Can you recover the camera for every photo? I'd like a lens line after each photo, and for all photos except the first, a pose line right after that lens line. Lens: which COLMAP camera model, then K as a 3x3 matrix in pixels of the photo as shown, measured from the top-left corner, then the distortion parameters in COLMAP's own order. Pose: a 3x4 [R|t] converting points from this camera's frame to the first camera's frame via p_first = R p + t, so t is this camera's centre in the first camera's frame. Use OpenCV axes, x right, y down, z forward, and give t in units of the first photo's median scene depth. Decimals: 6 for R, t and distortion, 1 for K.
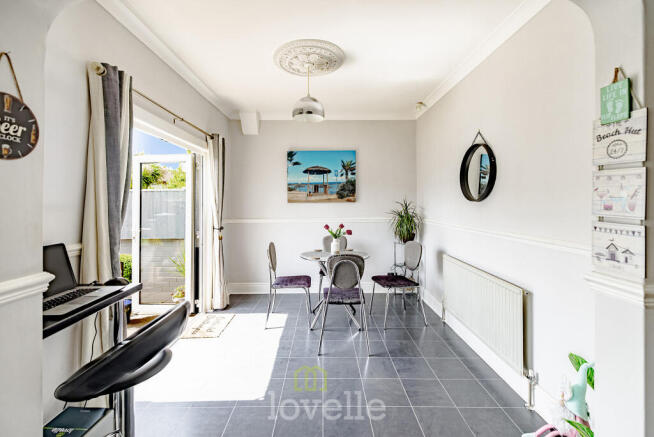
lens RADIAL K [[271.0, 0, 327.0], [0, 271.0, 218.5], [0, 0, 1]] dist [-0.000159, -0.003537]
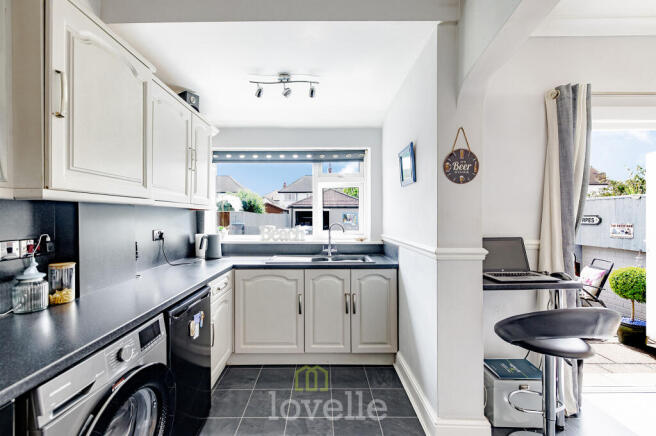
lens RADIAL K [[271.8, 0, 328.0], [0, 271.8, 218.0], [0, 0, 1]] dist [-0.000159, -0.003537]
pose [[-0.007674, 0.005037, -0.999958, 0.322871], [-0.040658, 0.999159, 0.005345, 0.023092], [0.999144, 0.040698, -0.007463, 0.031990]]
